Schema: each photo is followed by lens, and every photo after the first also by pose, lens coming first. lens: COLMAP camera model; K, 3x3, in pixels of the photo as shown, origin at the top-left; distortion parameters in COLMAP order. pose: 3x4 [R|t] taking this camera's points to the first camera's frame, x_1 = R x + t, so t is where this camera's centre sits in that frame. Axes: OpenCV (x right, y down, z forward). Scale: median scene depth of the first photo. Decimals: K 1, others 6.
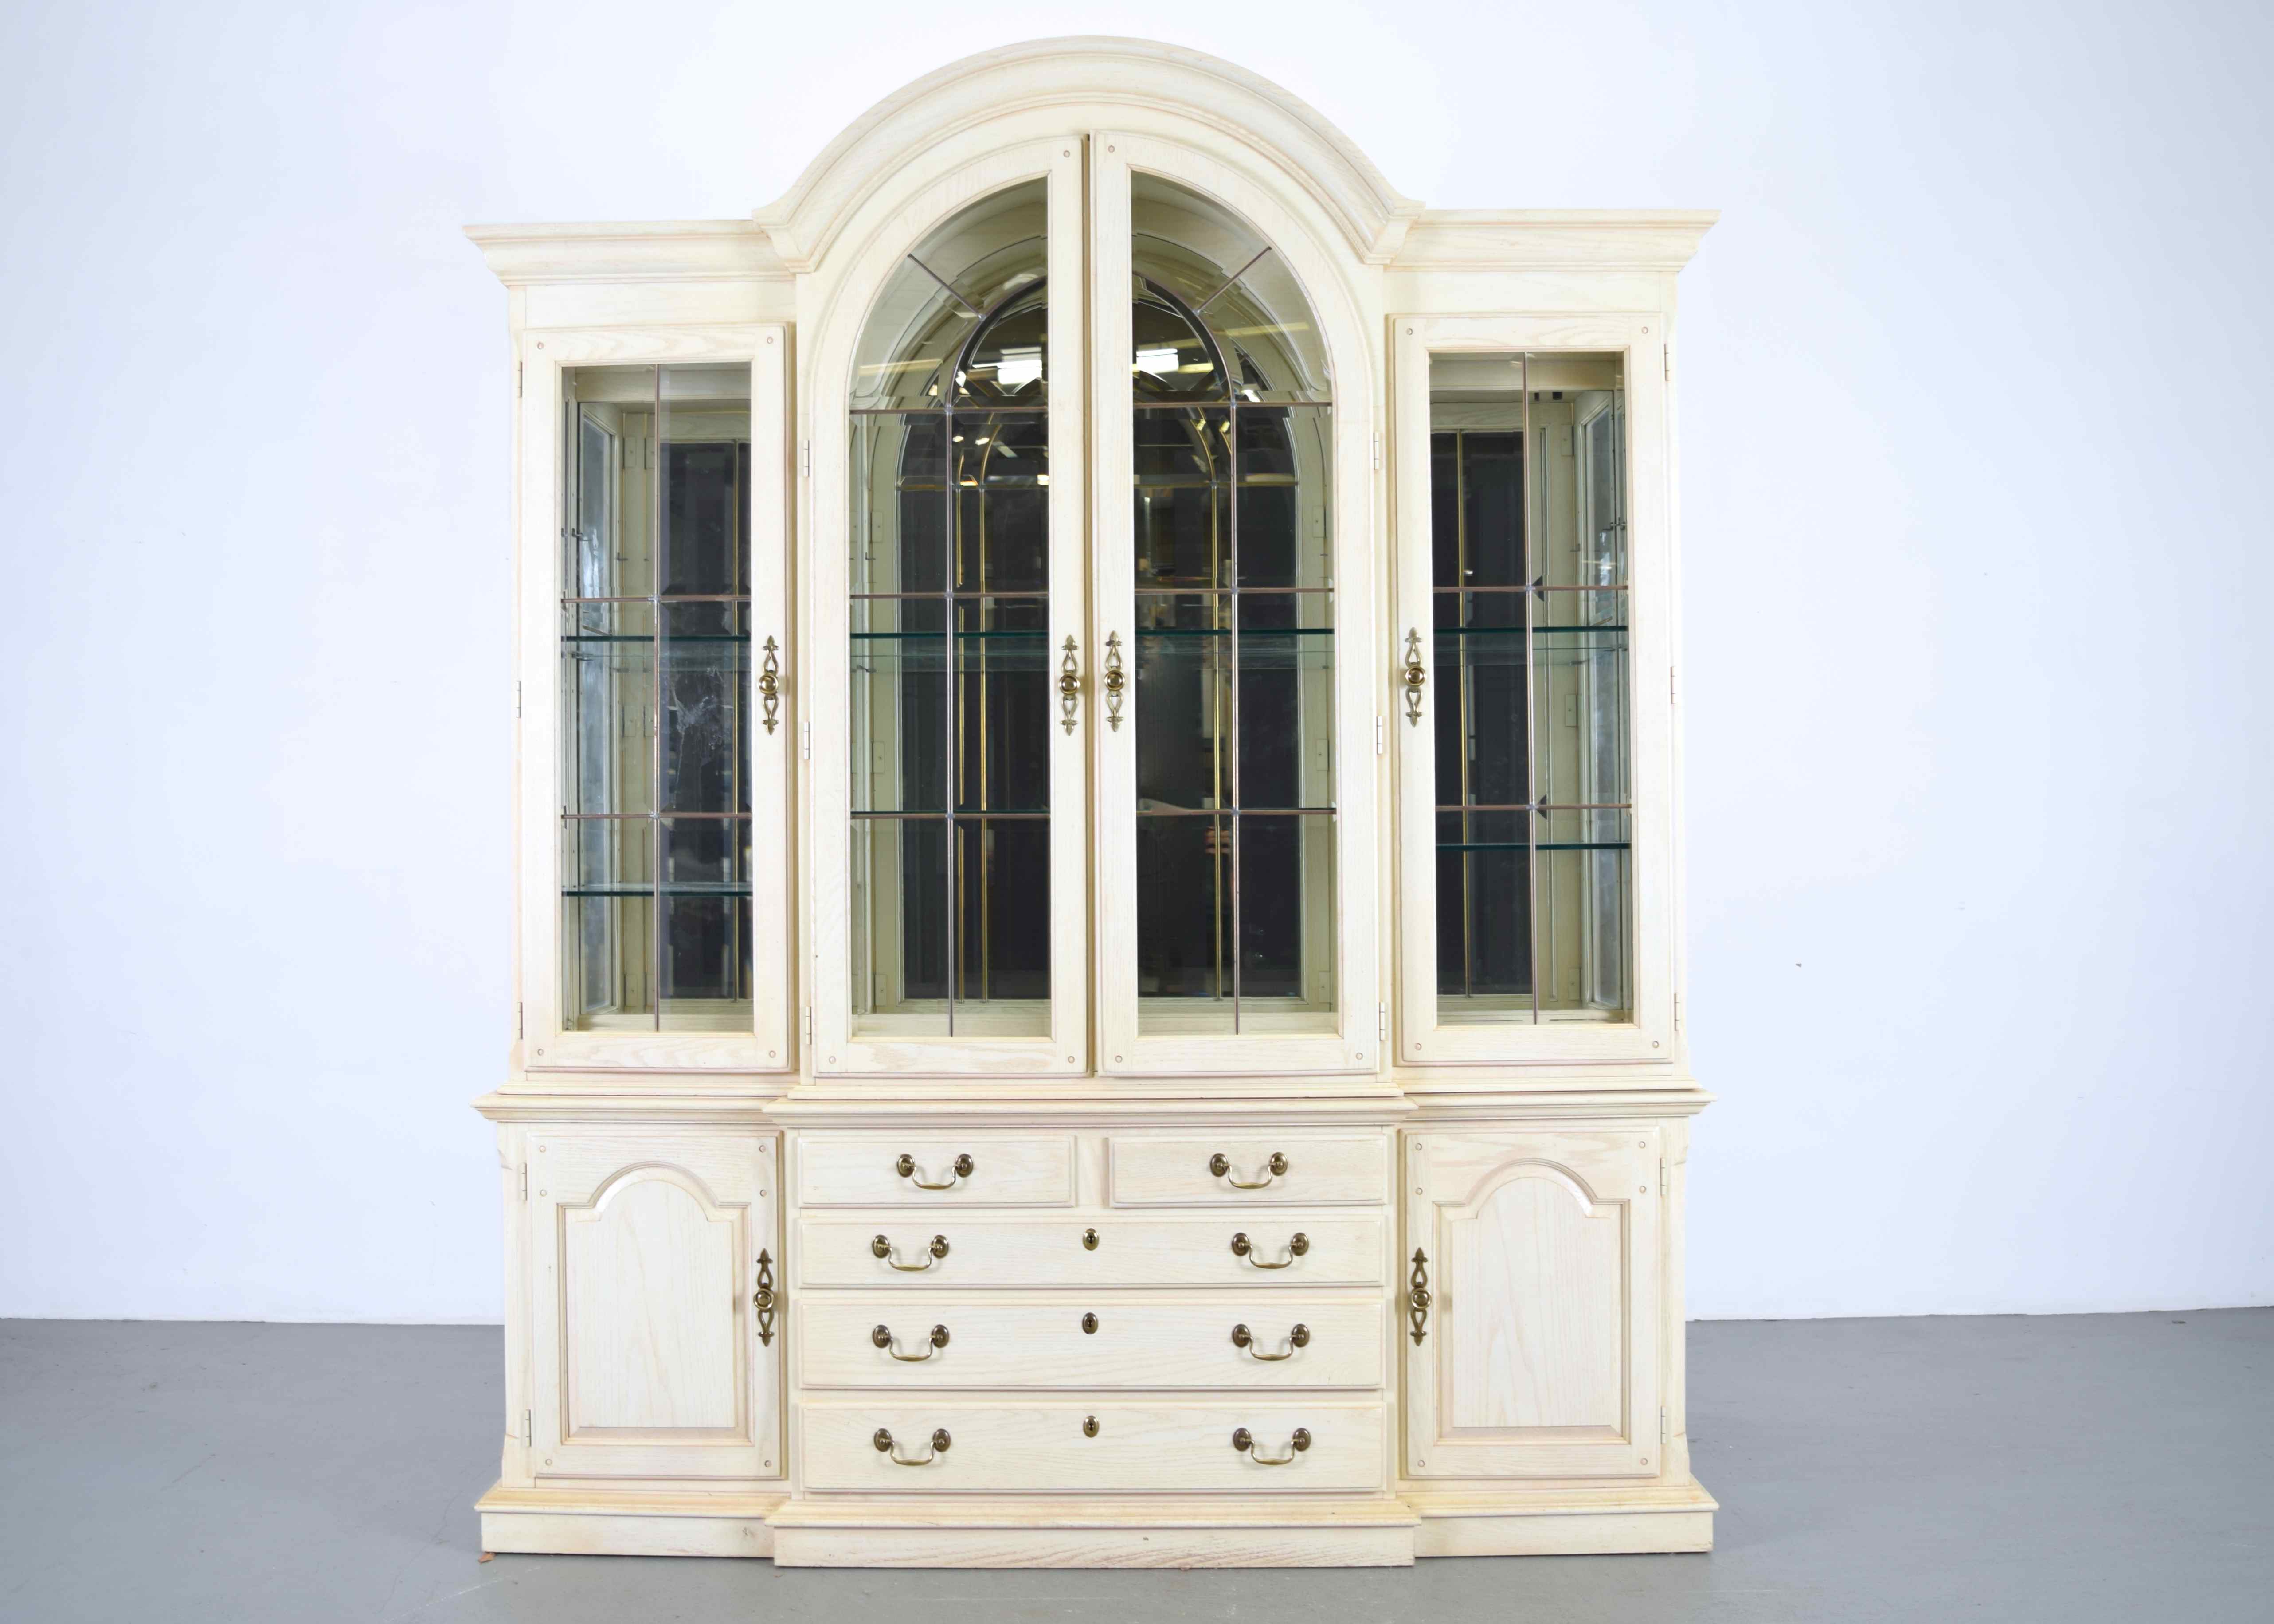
lens RADIAL K [[1970.5, 0, 1143.0], [0, 1970.5, 811.2], [0, 0, 1]] dist [-0.065319, -0.008155]
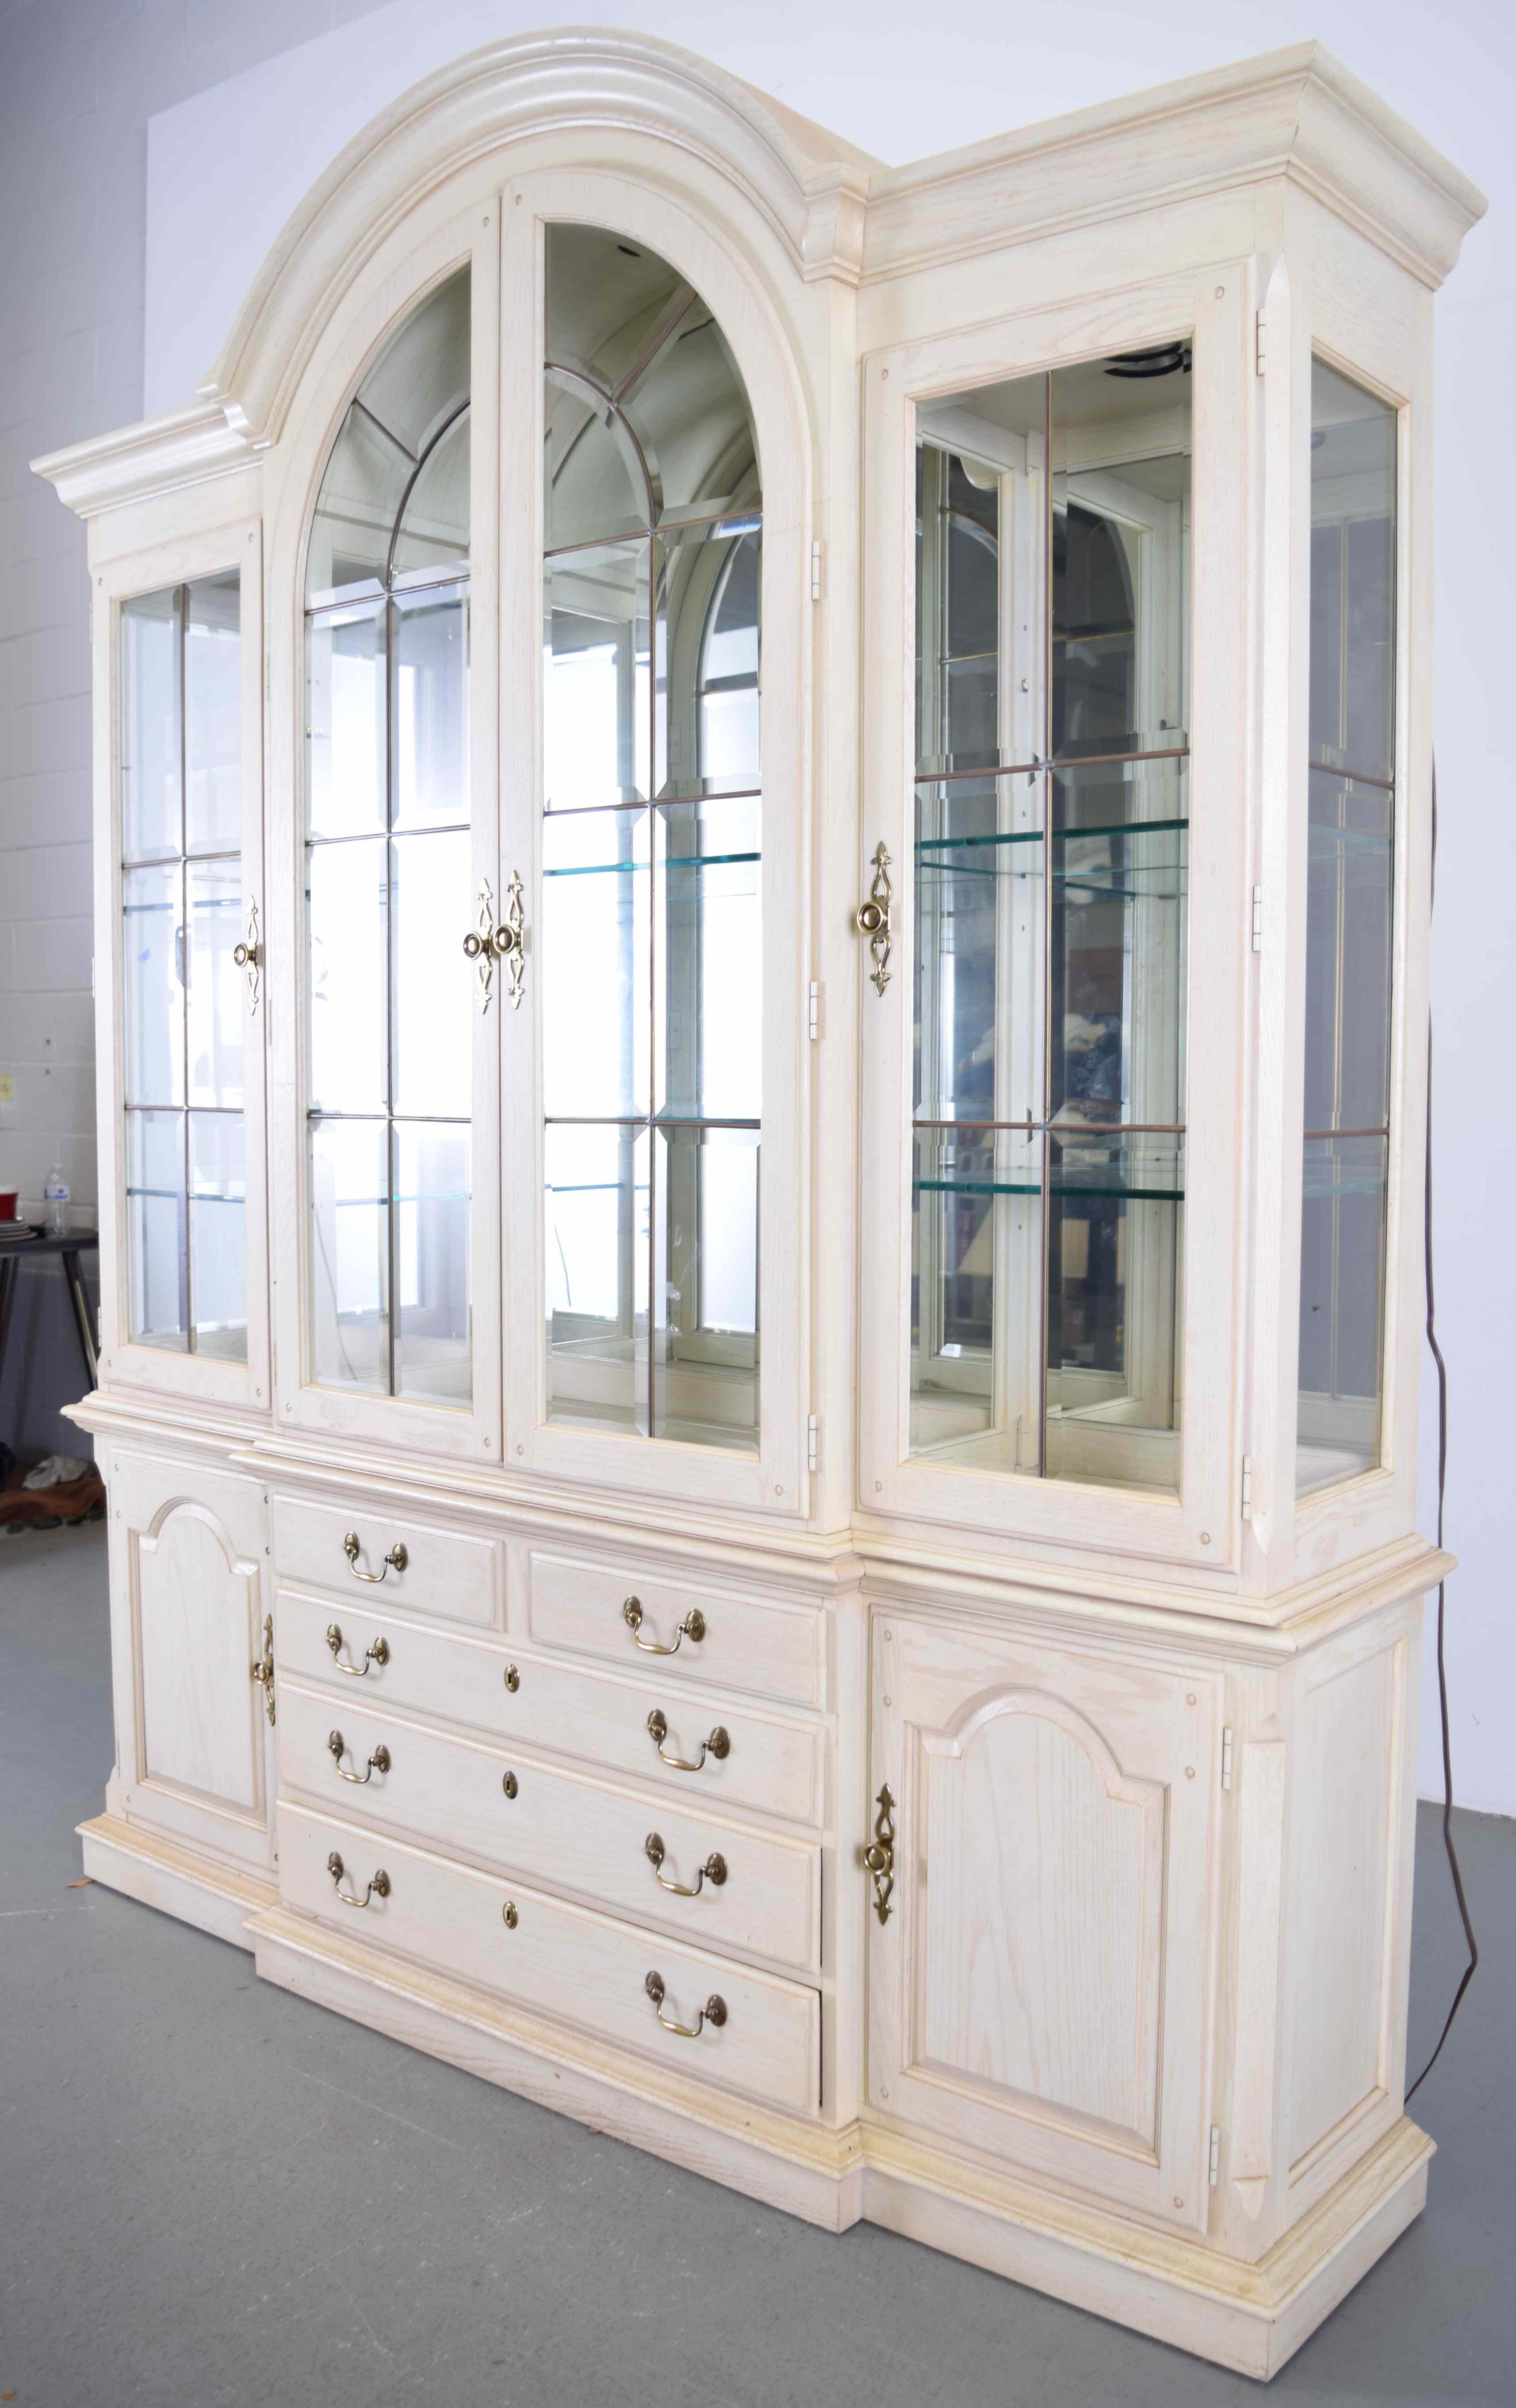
lens RADIAL K [[2057.3, 0, 770.0], [0, 2057.3, 1203.1], [0, 0, 1]] dist [-0.078293, -0.001353]
pose [[0.793091, 0.049198, -0.607113, 0.522601], [-0.000815, 0.996817, 0.079713, -0.029404], [0.609103, -0.062725, 0.790607, 0.441733]]
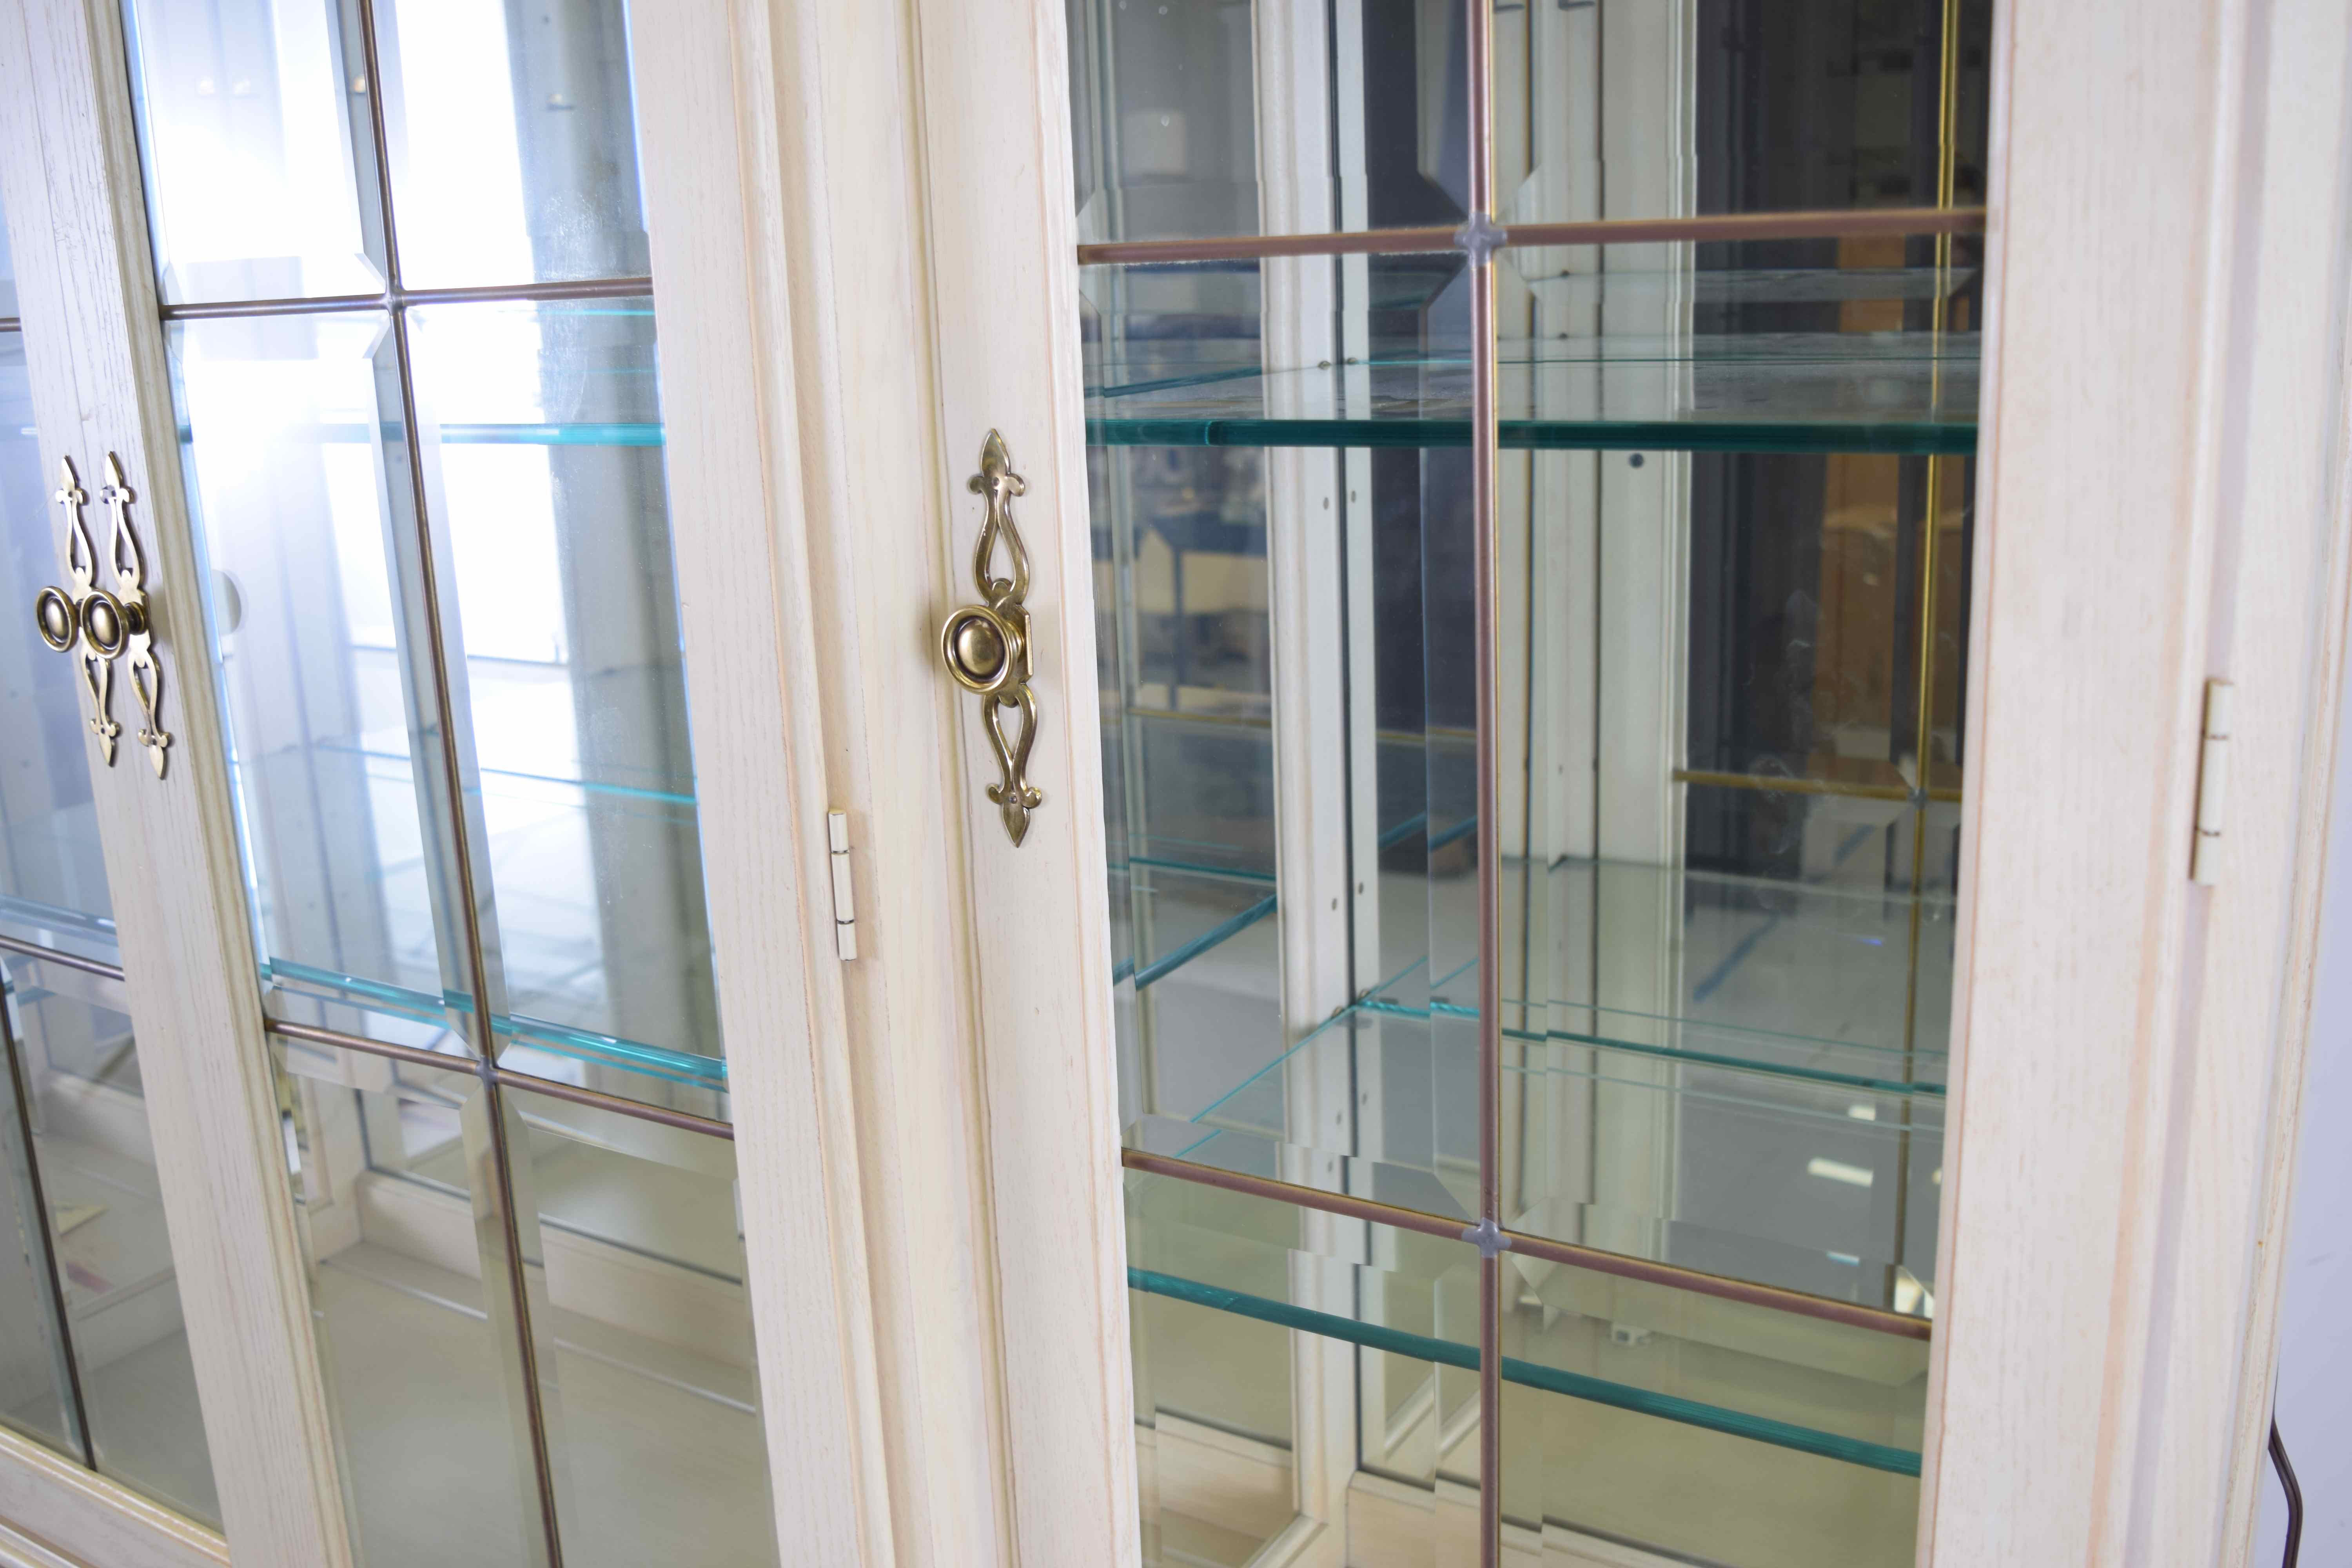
lens RADIAL K [[2134.6, 0, 1172.0], [0, 2134.6, 783.7], [0, 0, 1]] dist [-0.096986, -0.010966]
pose [[0.867139, 0.091703, -0.489550, 0.282537], [0.040506, 0.966664, 0.252825, -0.116146], [0.496416, -0.239064, 0.834518, 0.793785]]
